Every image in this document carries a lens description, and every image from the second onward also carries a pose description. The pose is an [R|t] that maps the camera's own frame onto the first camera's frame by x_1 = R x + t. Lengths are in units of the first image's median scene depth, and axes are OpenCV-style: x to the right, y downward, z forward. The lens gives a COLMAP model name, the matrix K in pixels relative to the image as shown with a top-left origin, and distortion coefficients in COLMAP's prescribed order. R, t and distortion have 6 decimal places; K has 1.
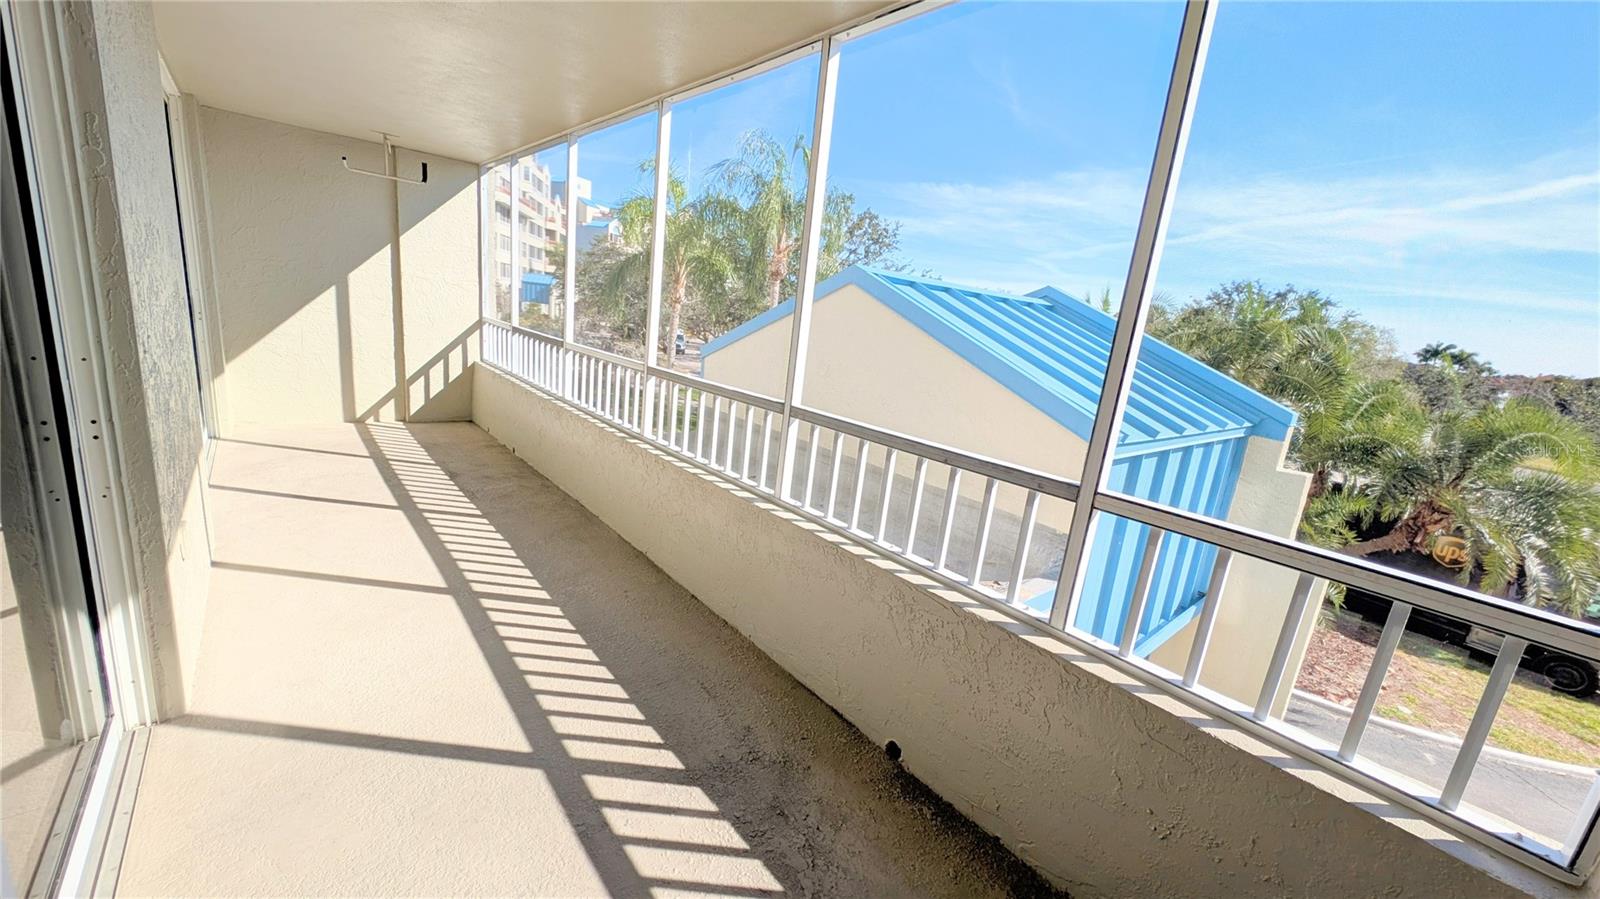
lens RADIAL K [[593.9, 0, 780.1], [0, 593.9, 500.5], [0, 0, 1]] dist [0.007080, -0.000063]
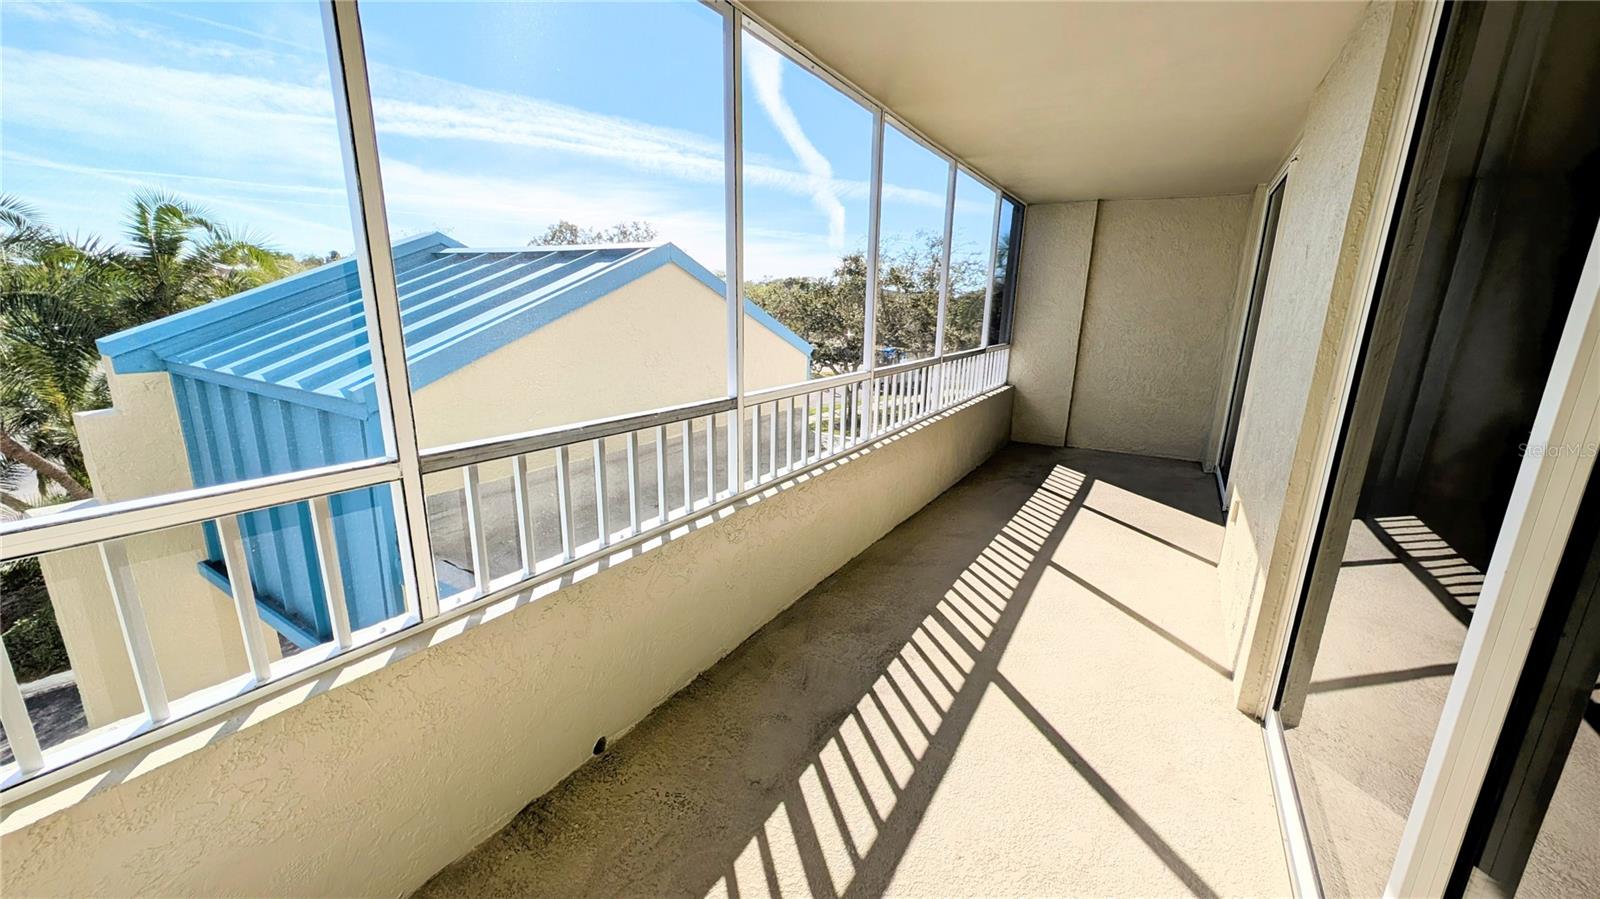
lens RADIAL K [[593.9, 0, 797.5], [0, 593.9, 449.9], [0, 0, 1]] dist [0.007080, -0.000063]
pose [[-0.322096, -0.299845, 0.897968, -1.124918], [0.265997, 0.881645, 0.389806, -0.534579], [-0.908570, 0.364412, -0.204217, 1.294601]]
